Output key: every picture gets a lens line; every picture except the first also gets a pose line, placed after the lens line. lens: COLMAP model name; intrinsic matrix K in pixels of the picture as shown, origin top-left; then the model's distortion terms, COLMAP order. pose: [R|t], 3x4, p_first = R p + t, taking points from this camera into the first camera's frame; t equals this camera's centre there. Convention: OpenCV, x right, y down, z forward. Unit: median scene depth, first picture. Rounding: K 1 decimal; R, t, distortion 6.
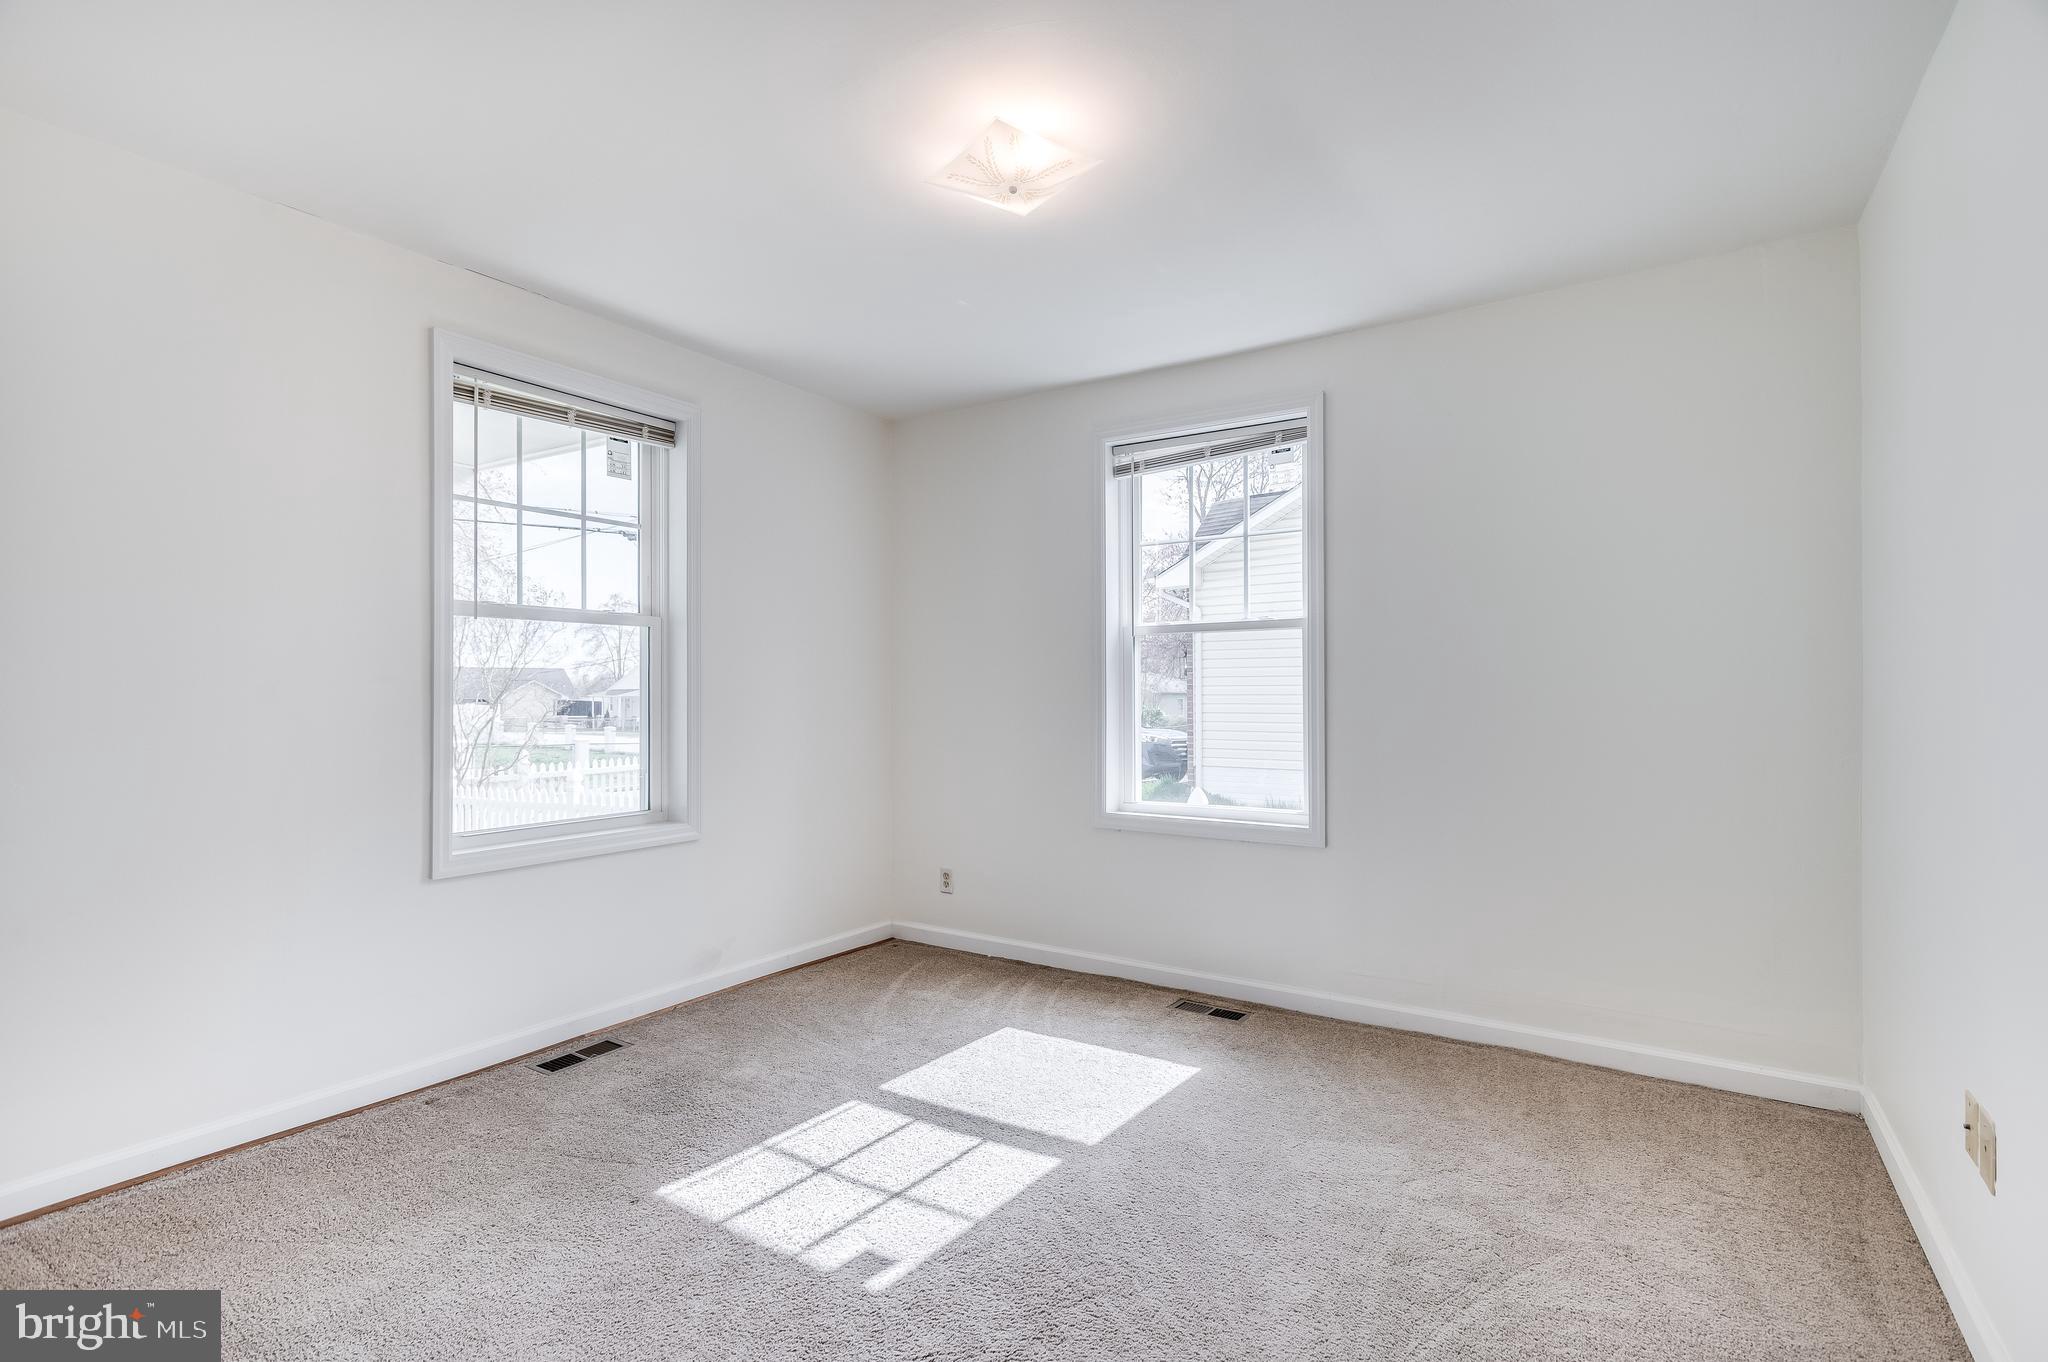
lens RADIAL K [[960.1, 0, 1024.0], [0, 960.1, 681.0], [0, 0, 1]] dist [-0.000191, 0.000377]
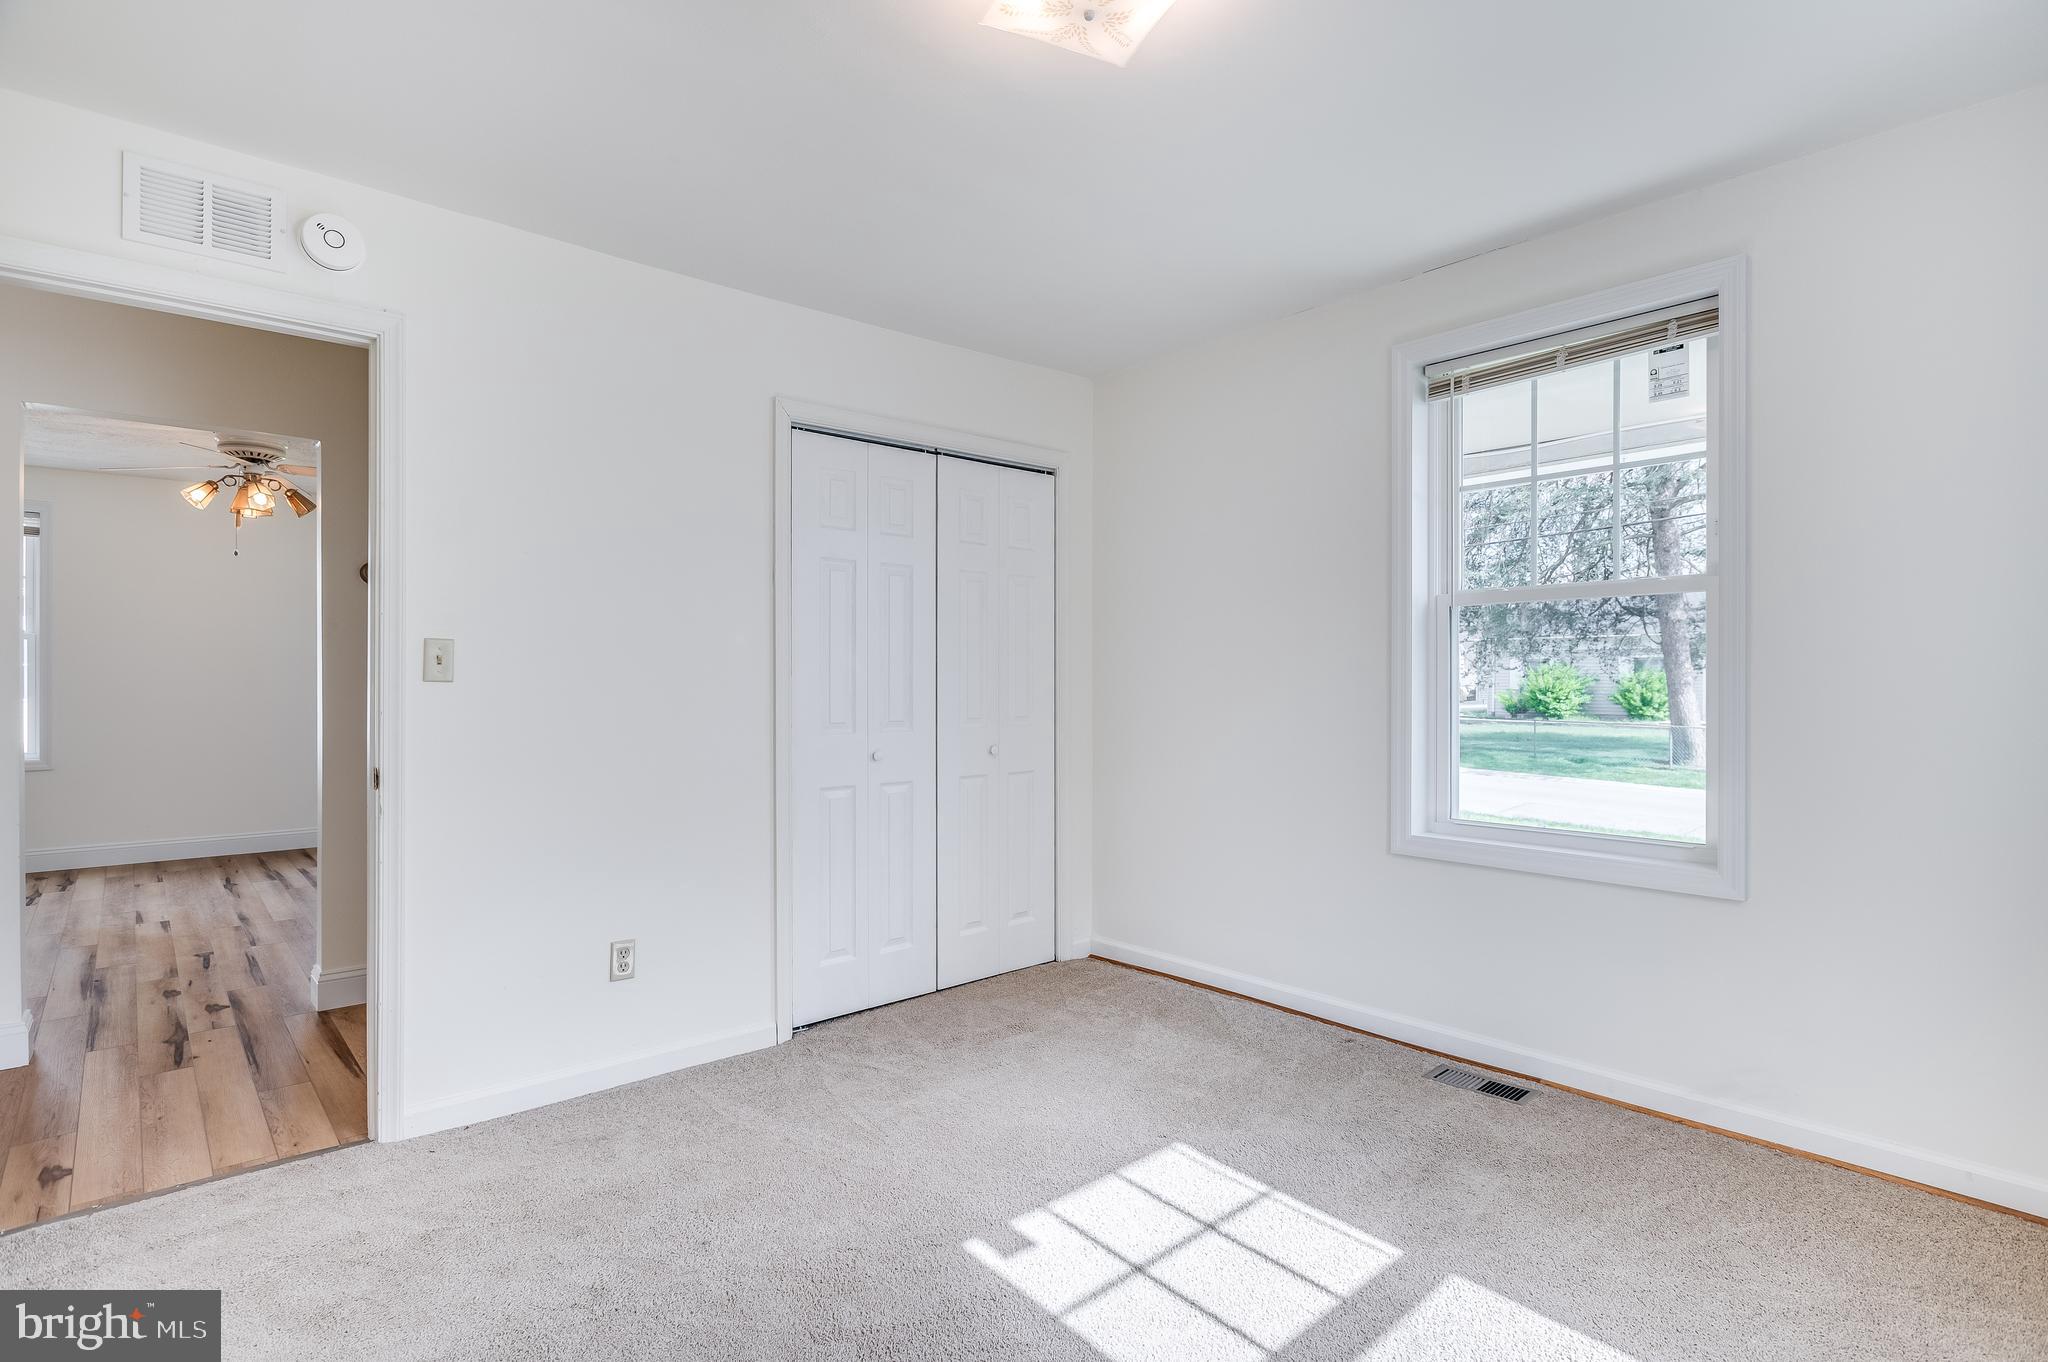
lens RADIAL K [[982.0, 0, 1024.0], [0, 982.0, 681.0], [0, 0, 1]] dist [-0.003000, -0.000141]
pose [[-0.253295, 0.000358, -0.967389, 0.636254], [0.011906, 0.999925, -0.002747, 0.010334], [0.967316, -0.012213, -0.253280, 0.971912]]
